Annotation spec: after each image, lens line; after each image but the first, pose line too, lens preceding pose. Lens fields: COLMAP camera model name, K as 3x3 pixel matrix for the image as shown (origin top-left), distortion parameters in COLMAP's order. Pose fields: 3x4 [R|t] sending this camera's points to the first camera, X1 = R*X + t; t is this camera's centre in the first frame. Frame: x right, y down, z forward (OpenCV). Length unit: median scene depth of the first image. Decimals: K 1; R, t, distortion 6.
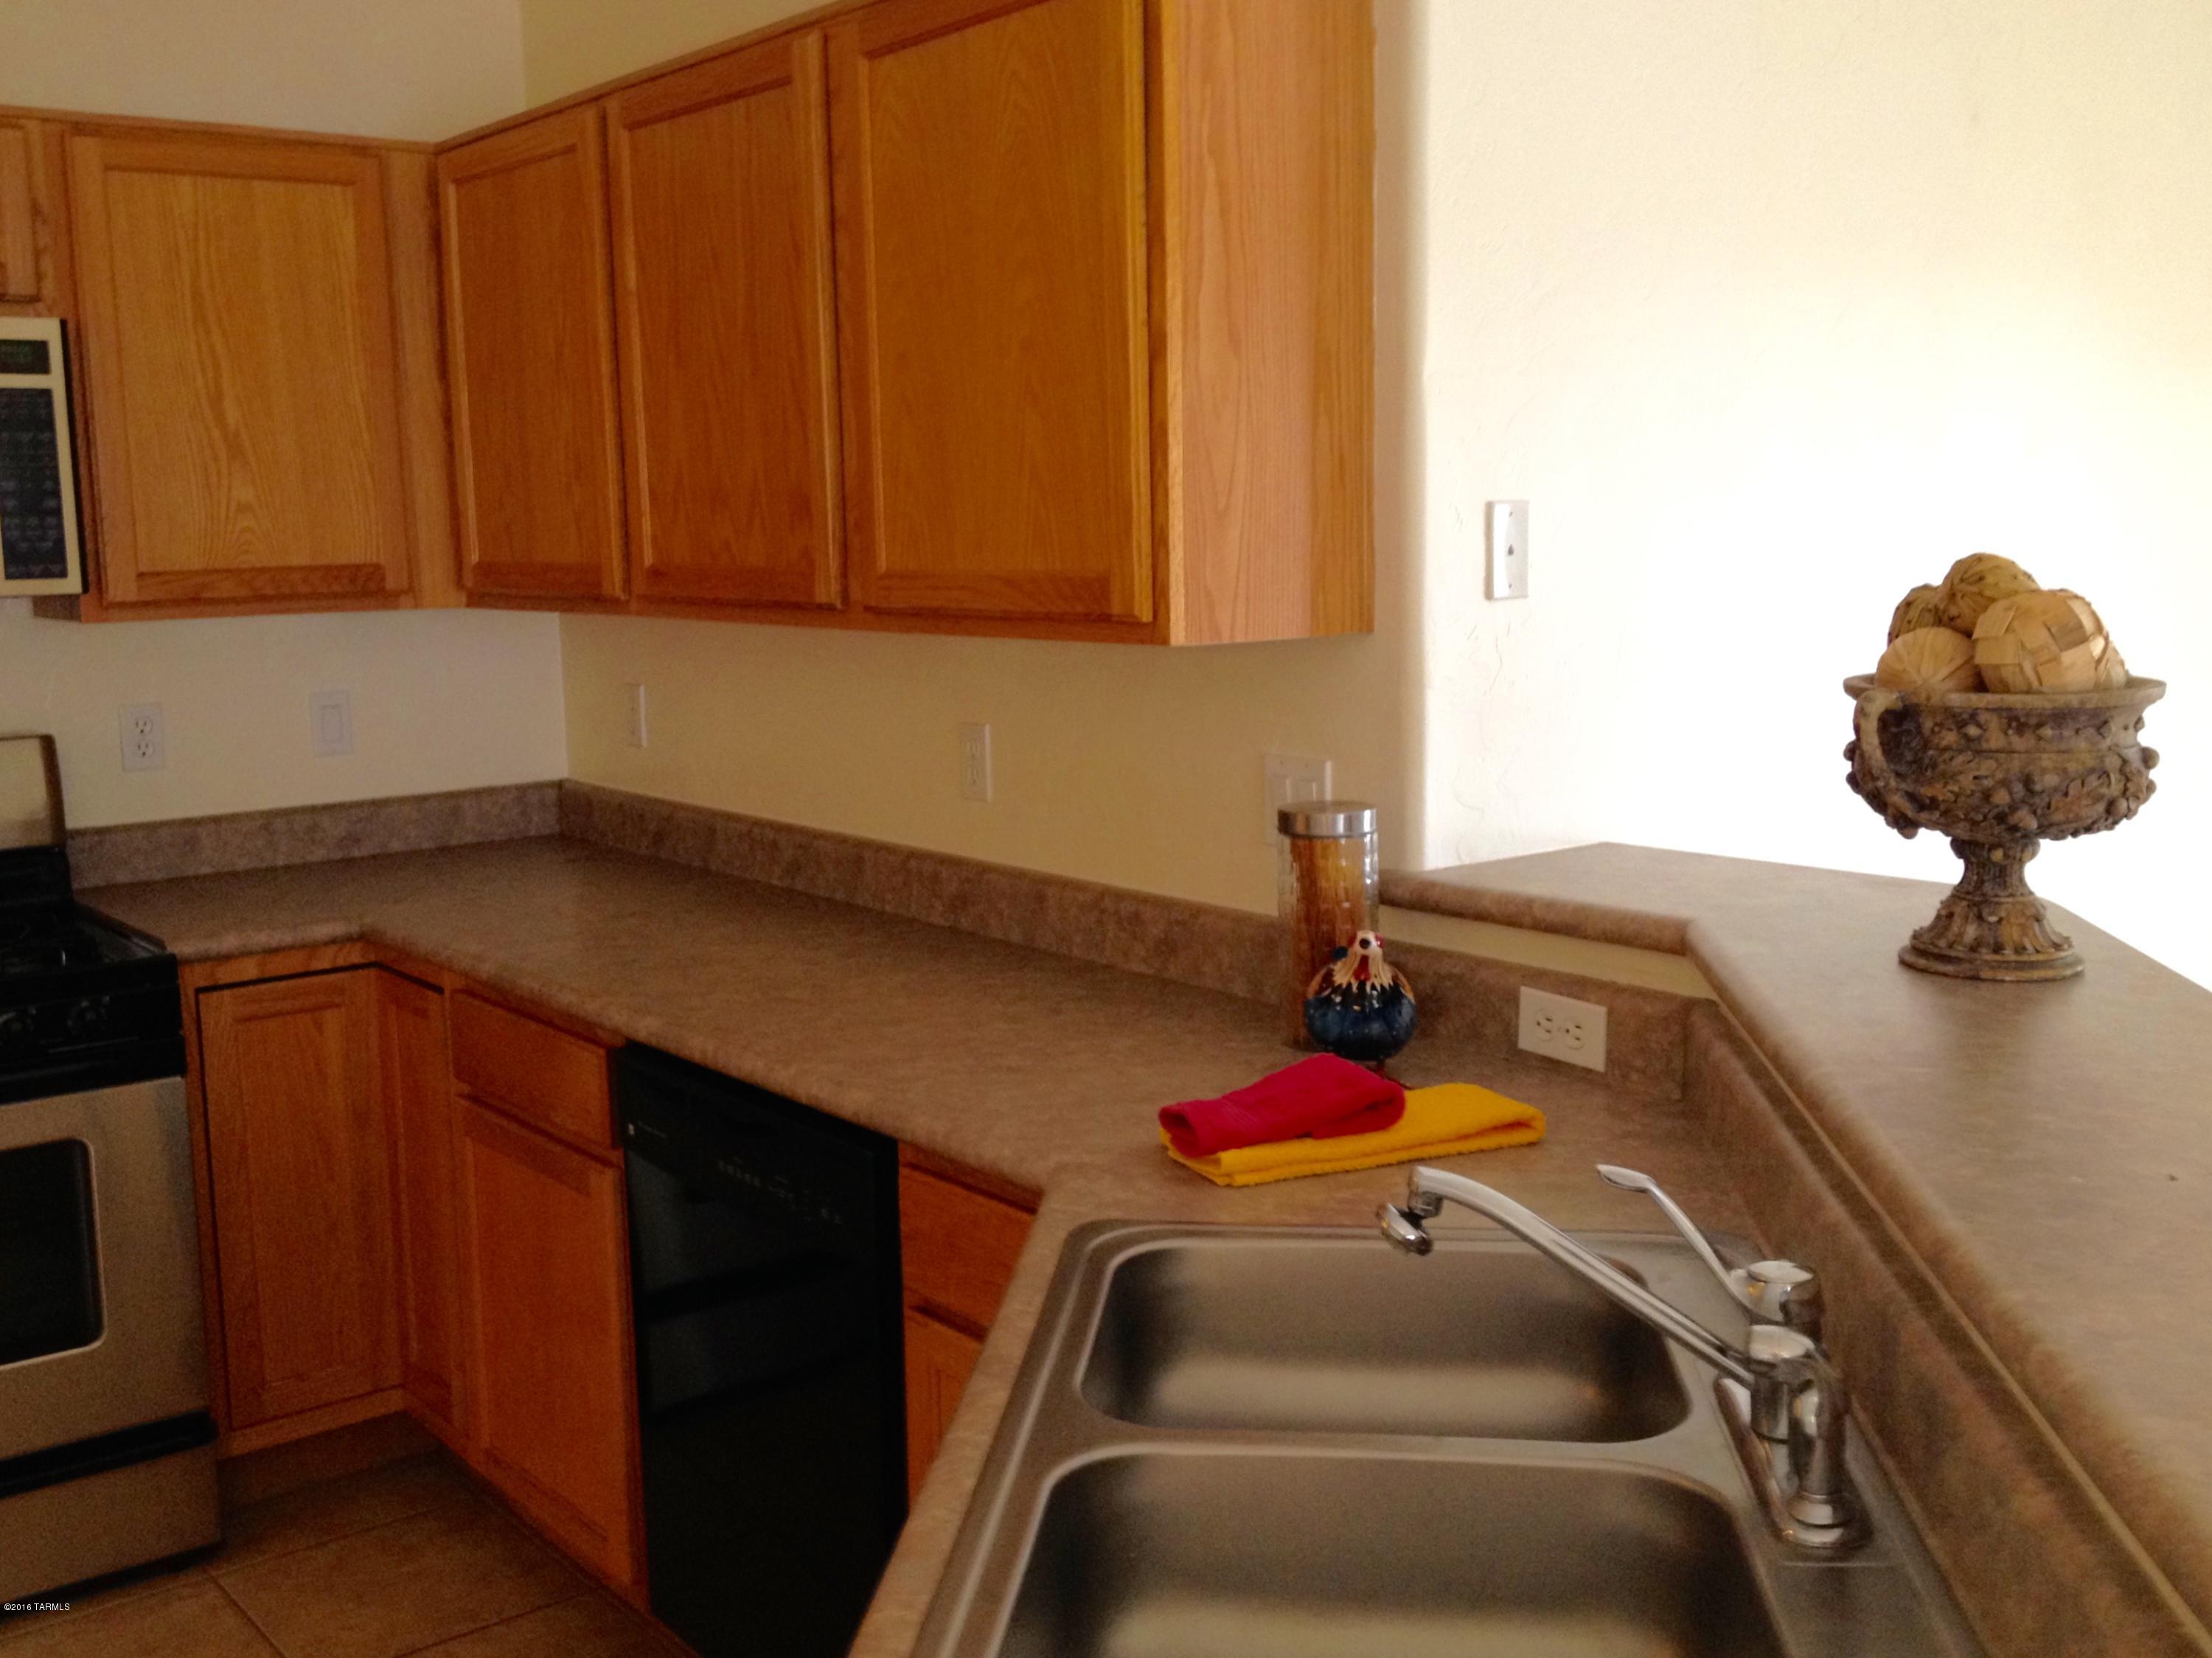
lens RADIAL K [[2208.1, 0, 1138.3], [0, 2208.1, 805.3], [0, 0, 1]] dist [0.133016, -0.288868]
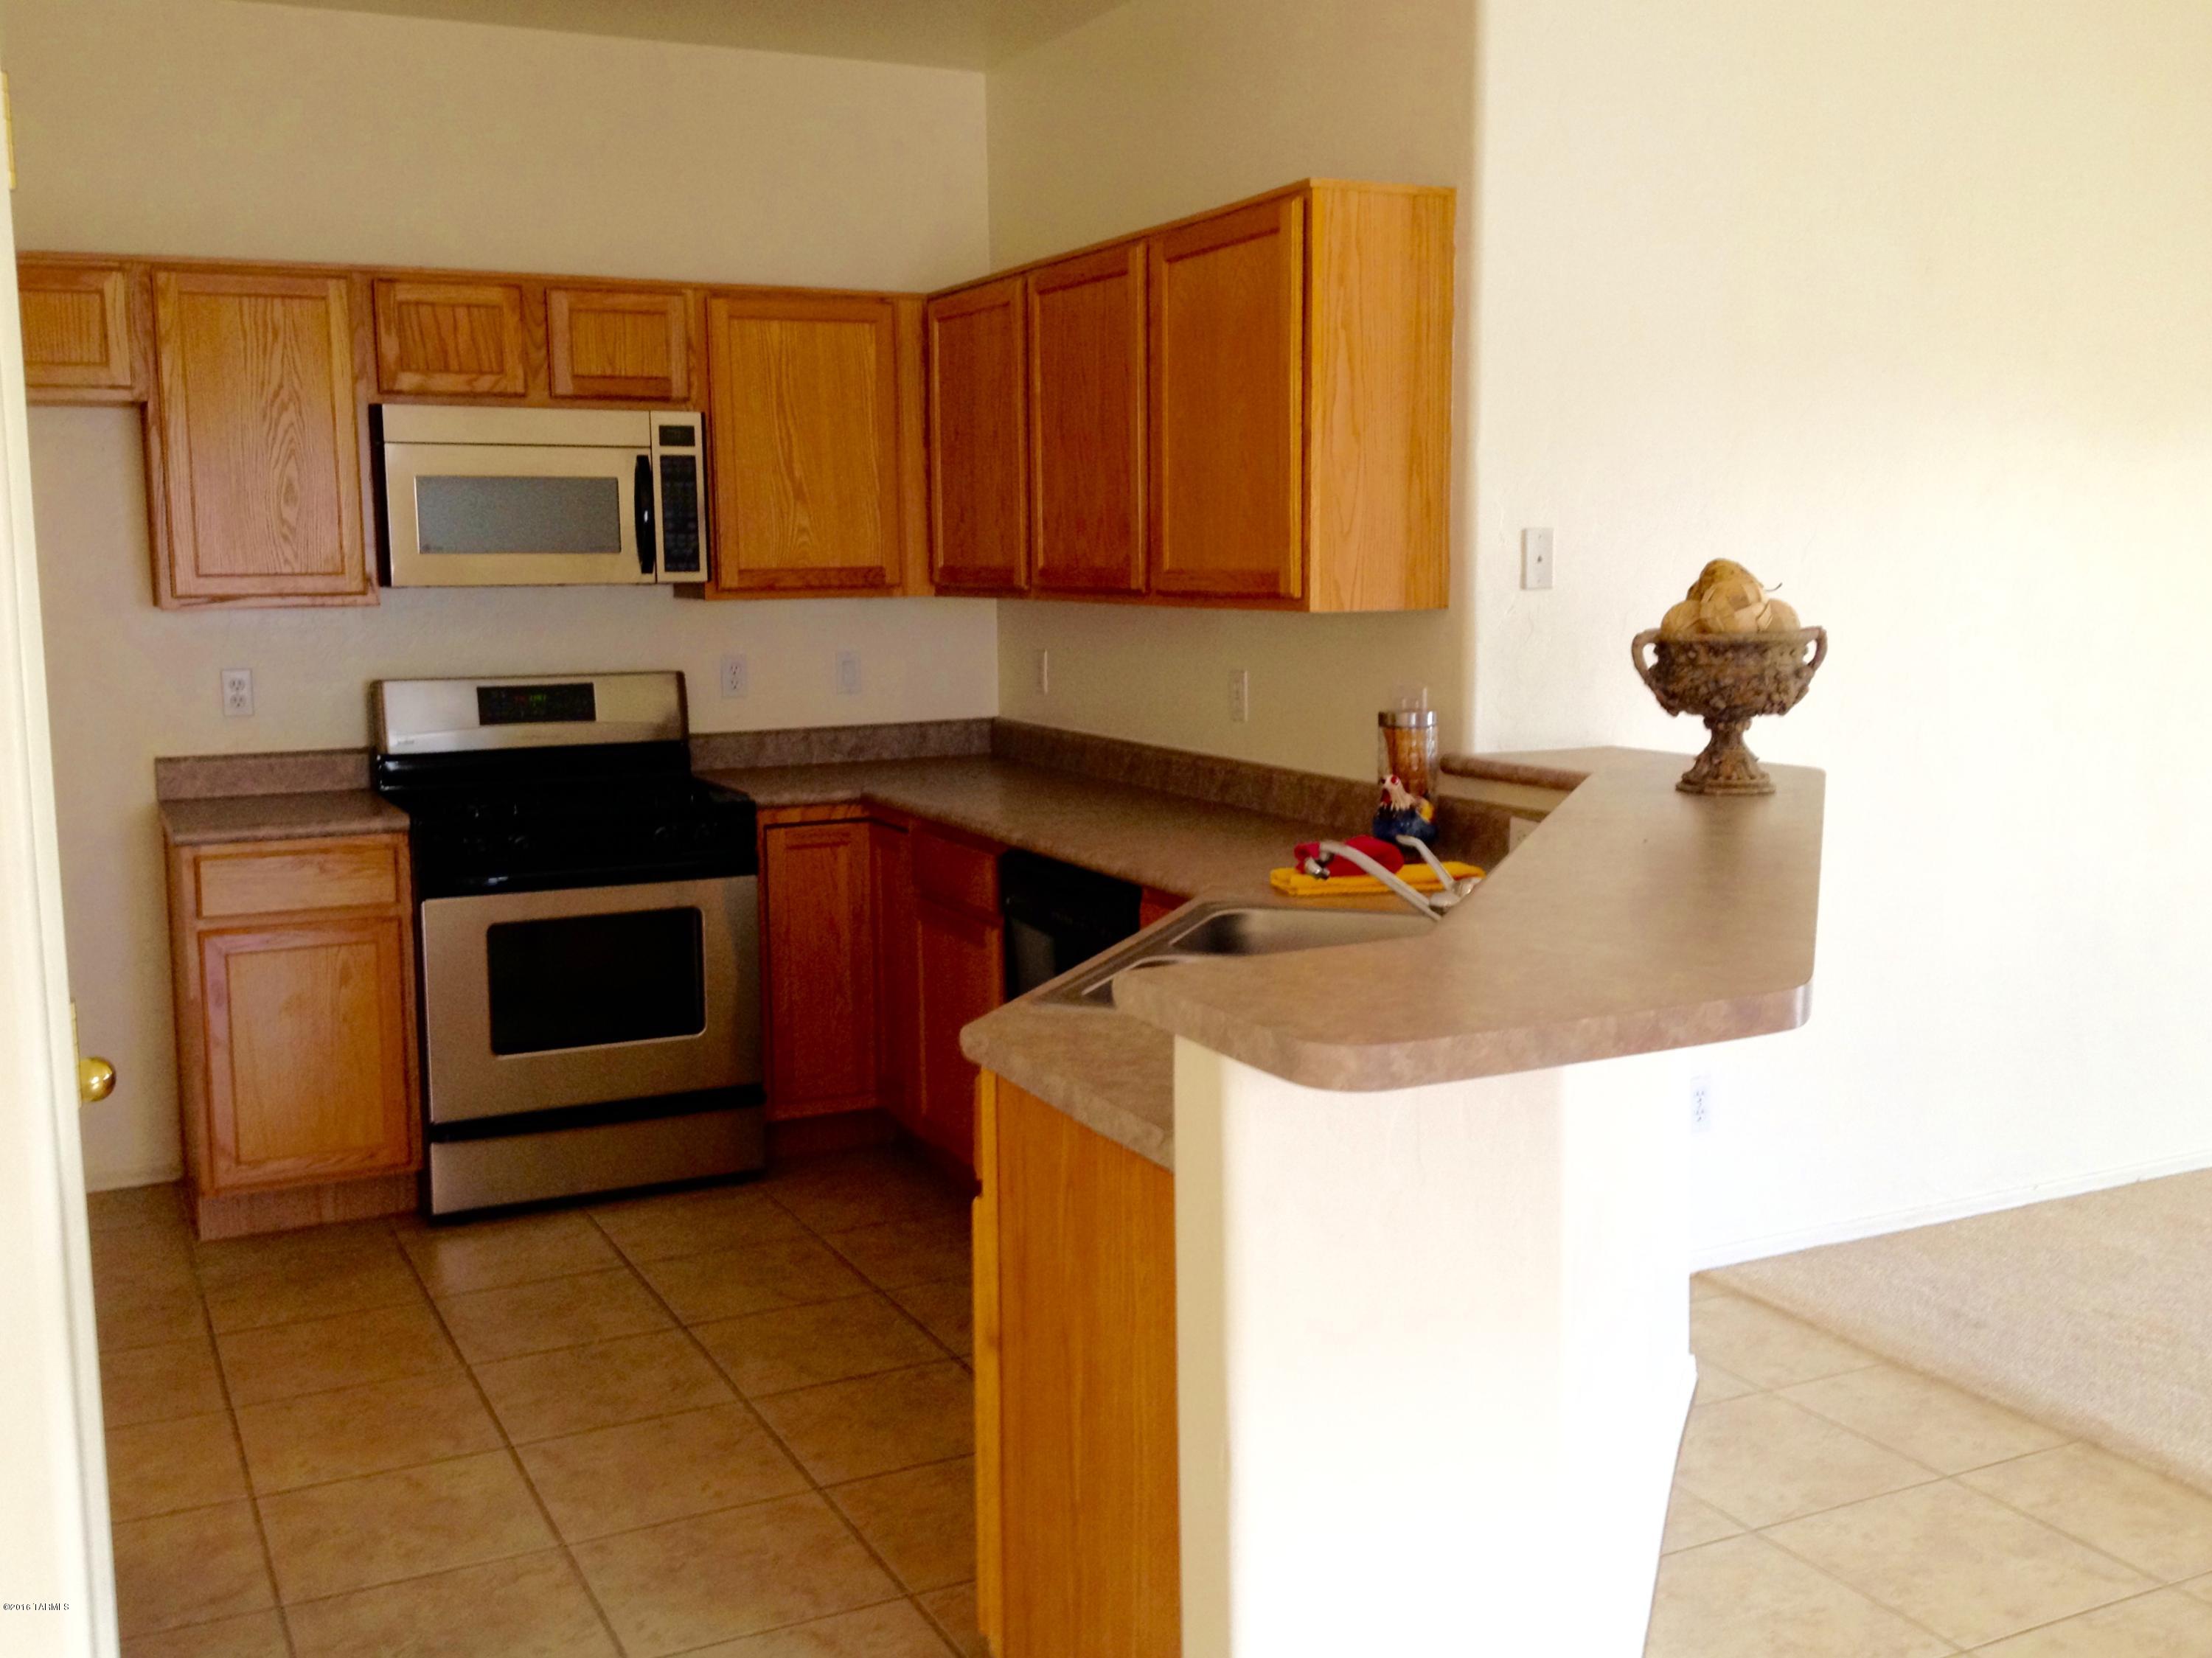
lens RADIAL K [[2143.6, 0, 1081.2], [0, 2143.6, 807.2], [0, 0, 1]] dist [0.118176, -0.324944]
pose [[0.971886, 0.037602, -0.232428, 0.173926], [-0.039313, 0.999223, -0.002731, 0.067687], [0.232145, 0.011791, 0.972610, -0.490186]]
